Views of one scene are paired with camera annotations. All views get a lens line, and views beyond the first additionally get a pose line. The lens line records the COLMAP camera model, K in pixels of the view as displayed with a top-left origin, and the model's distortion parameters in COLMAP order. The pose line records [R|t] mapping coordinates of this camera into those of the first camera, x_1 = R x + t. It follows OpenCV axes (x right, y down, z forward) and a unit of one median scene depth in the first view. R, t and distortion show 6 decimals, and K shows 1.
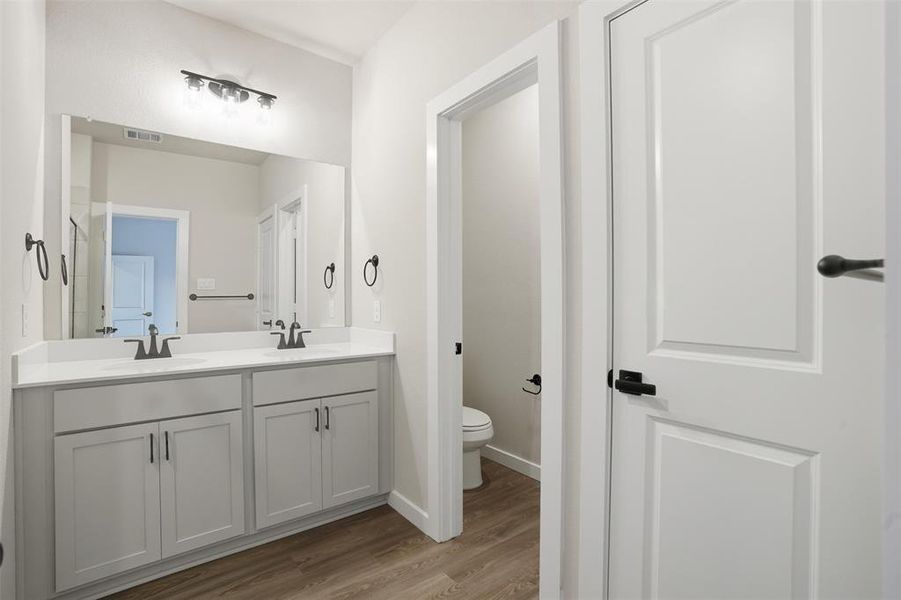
lens RADIAL K [[417.6, 0, 450.0], [0, 417.6, 298.8], [0, 0, 1]] dist [-0.030912, 0.006006]
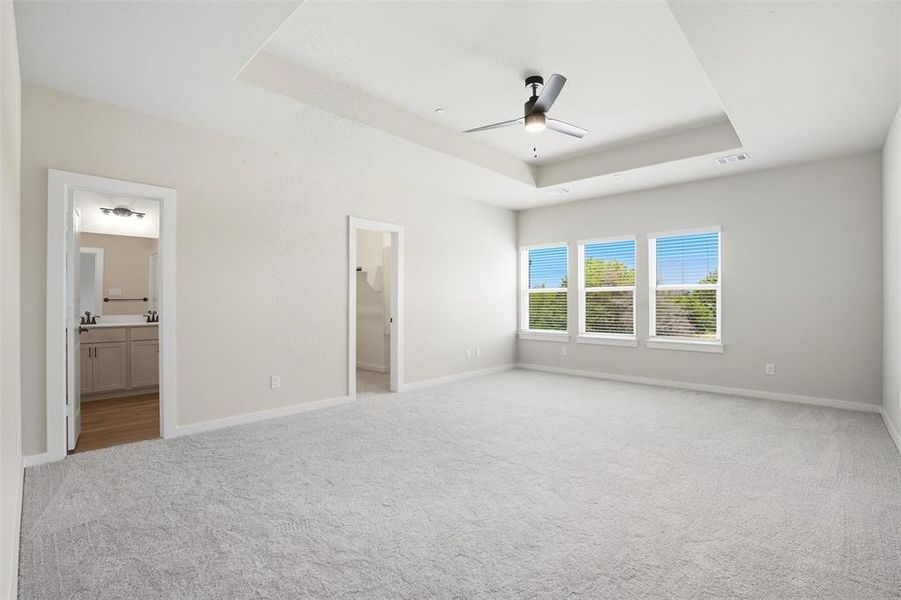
lens RADIAL K [[417.6, 0, 451.9], [0, 417.6, 302.3], [0, 0, 1]] dist [-0.030912, 0.006006]
pose [[0.989995, 0.003079, 0.141070, 1.100640], [-0.003352, 0.999993, 0.001696, -0.000706], [-0.141064, -0.002152, 0.989998, -1.749499]]
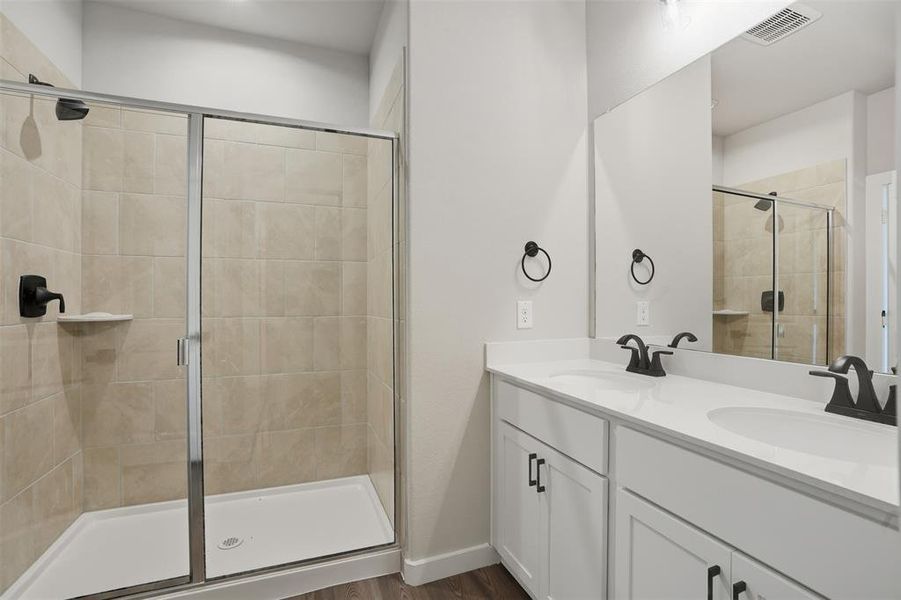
lens RADIAL K [[417.6, 0, 449.9], [0, 417.6, 301.3], [0, 0, 1]] dist [-0.030912, 0.006006]
pose [[-0.281204, 0.004462, -0.959638, 0.138048], [0.004998, 0.999982, 0.003185, 0.001709], [0.959635, -0.003900, -0.281222, 0.871158]]
